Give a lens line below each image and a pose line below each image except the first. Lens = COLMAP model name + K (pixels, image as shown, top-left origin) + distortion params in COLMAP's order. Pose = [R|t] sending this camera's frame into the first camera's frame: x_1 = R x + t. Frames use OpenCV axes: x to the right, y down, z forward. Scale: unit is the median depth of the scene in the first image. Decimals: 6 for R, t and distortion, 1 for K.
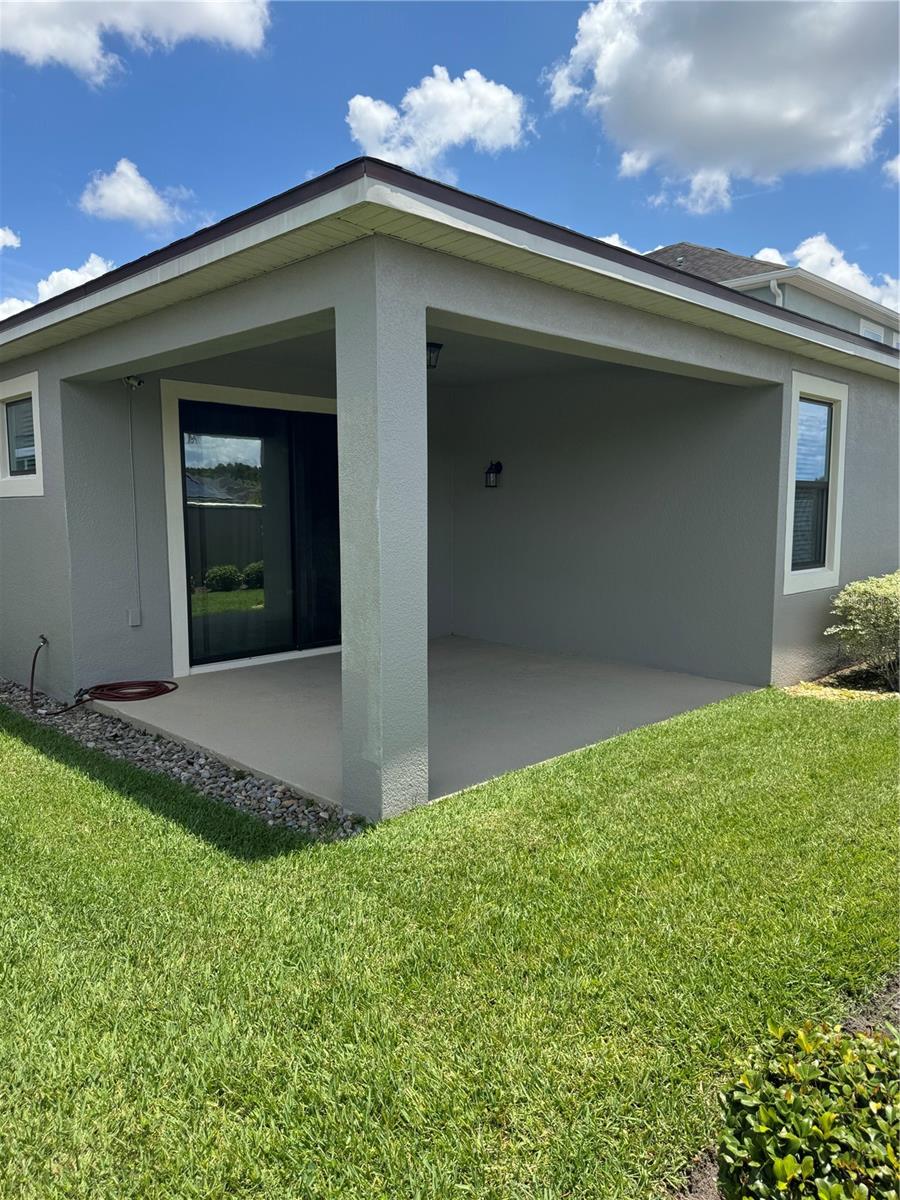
lens RADIAL K [[843.0, 0, 458.6], [0, 843.0, 597.9], [0, 0, 1]] dist [0.038096, -0.047666]
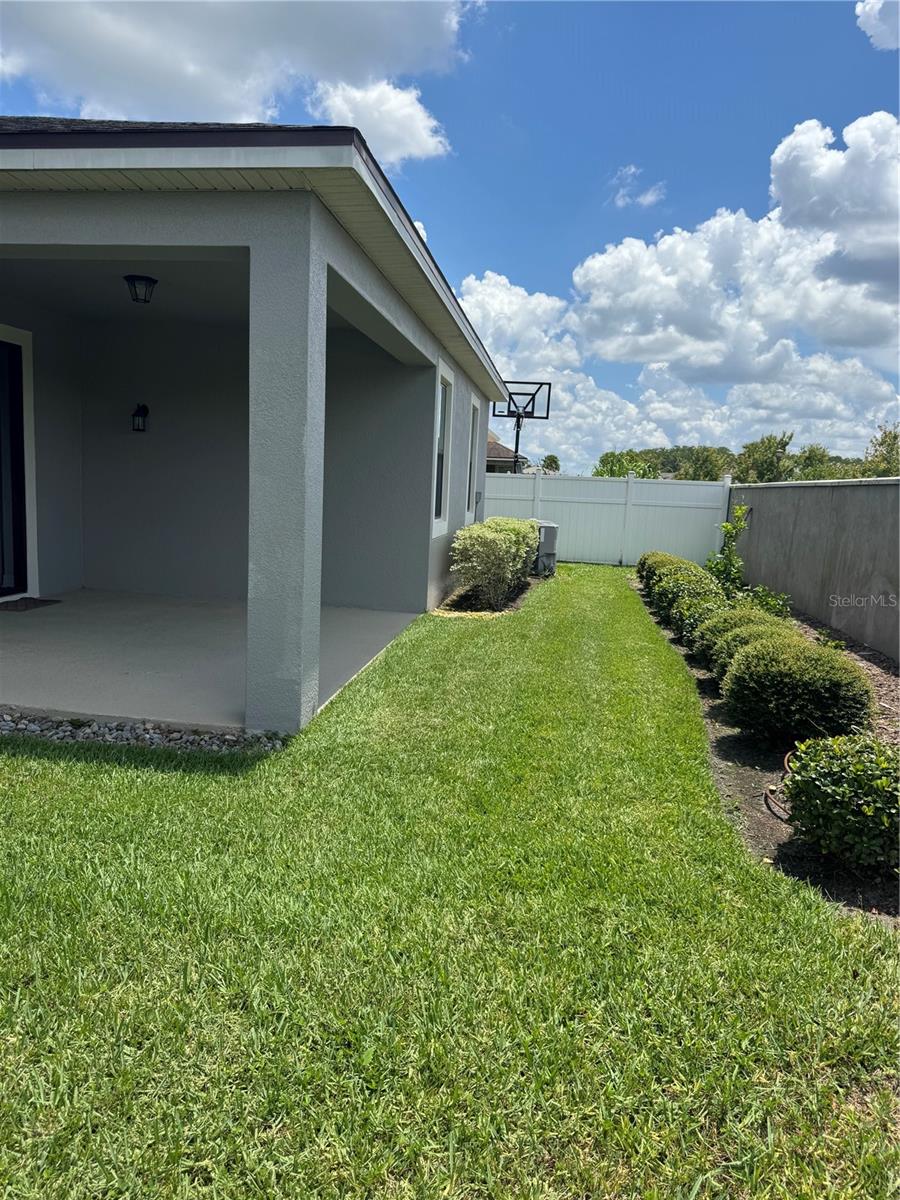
lens RADIAL K [[843.0, 0, 462.3], [0, 843.0, 607.7], [0, 0, 1]] dist [0.038096, -0.047666]
pose [[0.778080, -0.053853, 0.625853, -0.602315], [0.020513, 0.997965, 0.060370, 0.040321], [-0.627830, -0.034135, 0.777601, 0.009854]]
